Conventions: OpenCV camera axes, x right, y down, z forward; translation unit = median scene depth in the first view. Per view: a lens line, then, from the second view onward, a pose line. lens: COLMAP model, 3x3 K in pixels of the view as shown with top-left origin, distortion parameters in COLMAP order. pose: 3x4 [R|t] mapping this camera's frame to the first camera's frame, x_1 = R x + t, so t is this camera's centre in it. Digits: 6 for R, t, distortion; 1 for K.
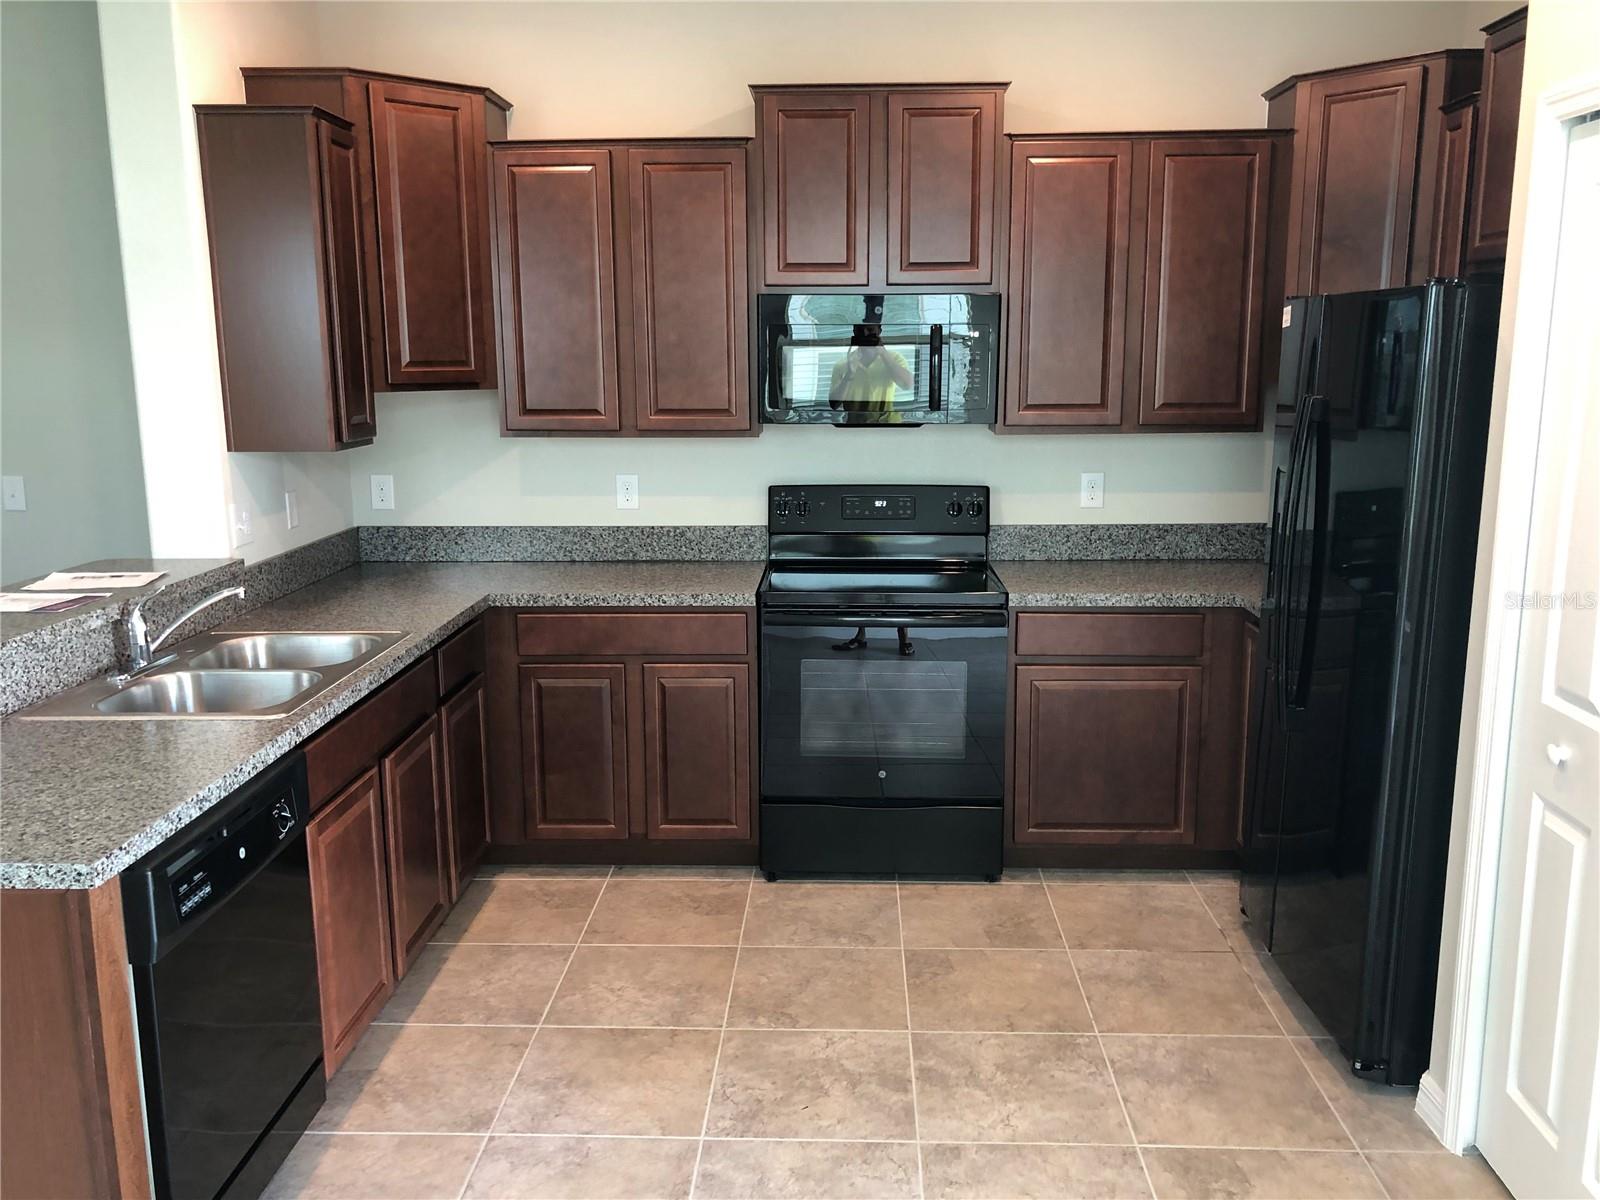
lens RADIAL K [[1309.5, 0, 799.9], [0, 1309.5, 601.4], [0, 0, 1]] dist [-0.006025, -0.018076]
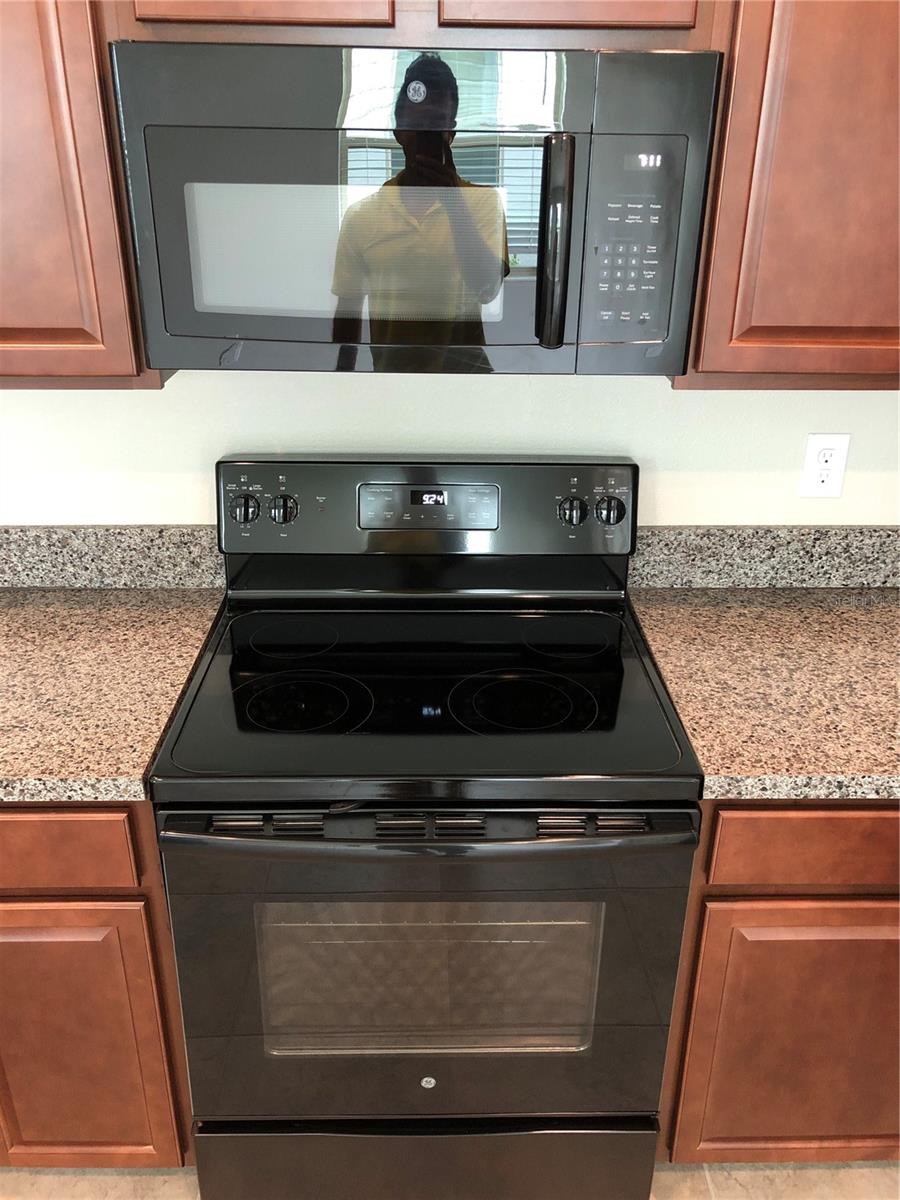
lens RADIAL K [[982.1, 0, 454.6], [0, 982.1, 598.0], [0, 0, 1]] dist [-0.006025, -0.018076]
pose [[0.998298, -0.006235, 0.057989, 0.047047], [-0.008150, 0.969602, 0.244551, -0.130789], [-0.057751, -0.244608, 0.967901, 0.606991]]
